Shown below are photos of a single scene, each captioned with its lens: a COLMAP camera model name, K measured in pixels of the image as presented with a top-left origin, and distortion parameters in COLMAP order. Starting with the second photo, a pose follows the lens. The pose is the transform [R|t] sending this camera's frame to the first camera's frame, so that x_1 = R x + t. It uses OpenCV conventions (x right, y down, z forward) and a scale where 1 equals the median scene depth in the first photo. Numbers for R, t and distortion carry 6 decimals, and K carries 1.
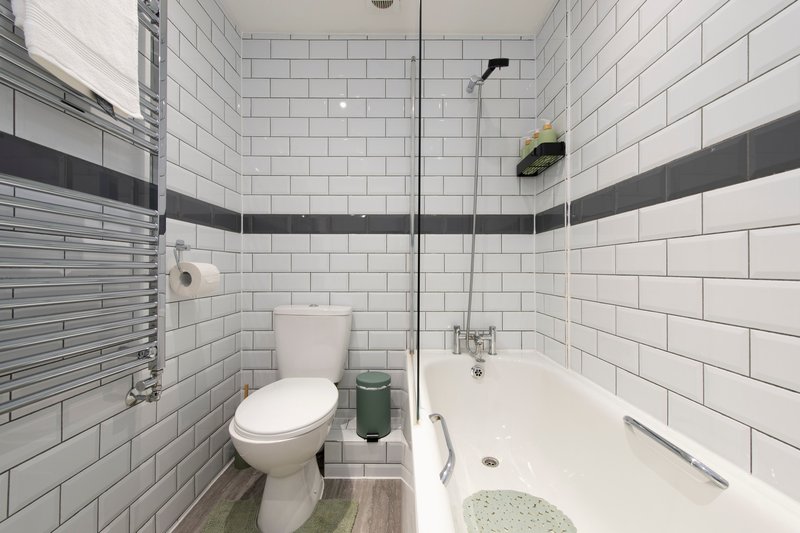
lens RADIAL K [[311.4, 0, 393.7], [0, 311.4, 266.2], [0, 0, 1]] dist [0.012476, -0.005262]
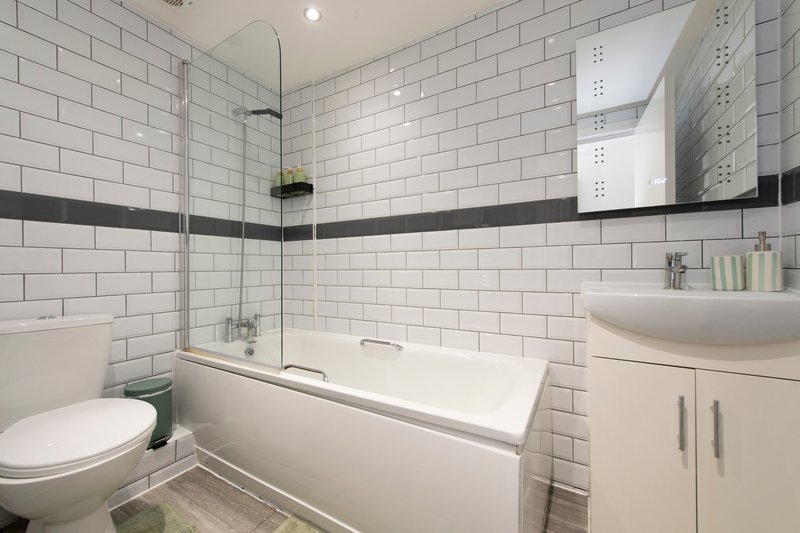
lens RADIAL K [[311.4, 0, 398.9], [0, 311.4, 267.7], [0, 0, 1]] dist [0.012476, -0.005262]
pose [[0.494444, -0.004917, 0.869195, -0.501601], [0.003677, 0.999987, 0.003566, 0.007095], [-0.869202, 0.001433, 0.494456, -0.110718]]
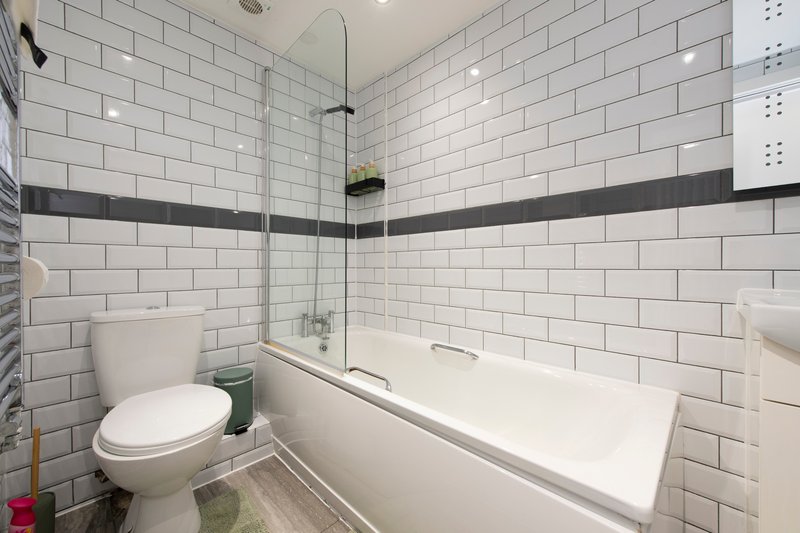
lens RADIAL K [[311.4, 0, 398.6], [0, 311.4, 267.5], [0, 0, 1]] dist [0.012476, -0.005262]
pose [[0.694232, -0.003896, 0.719741, -0.413339], [-0.002786, 0.999963, 0.008100, 0.007865], [-0.719746, -0.007628, 0.694196, -0.073096]]
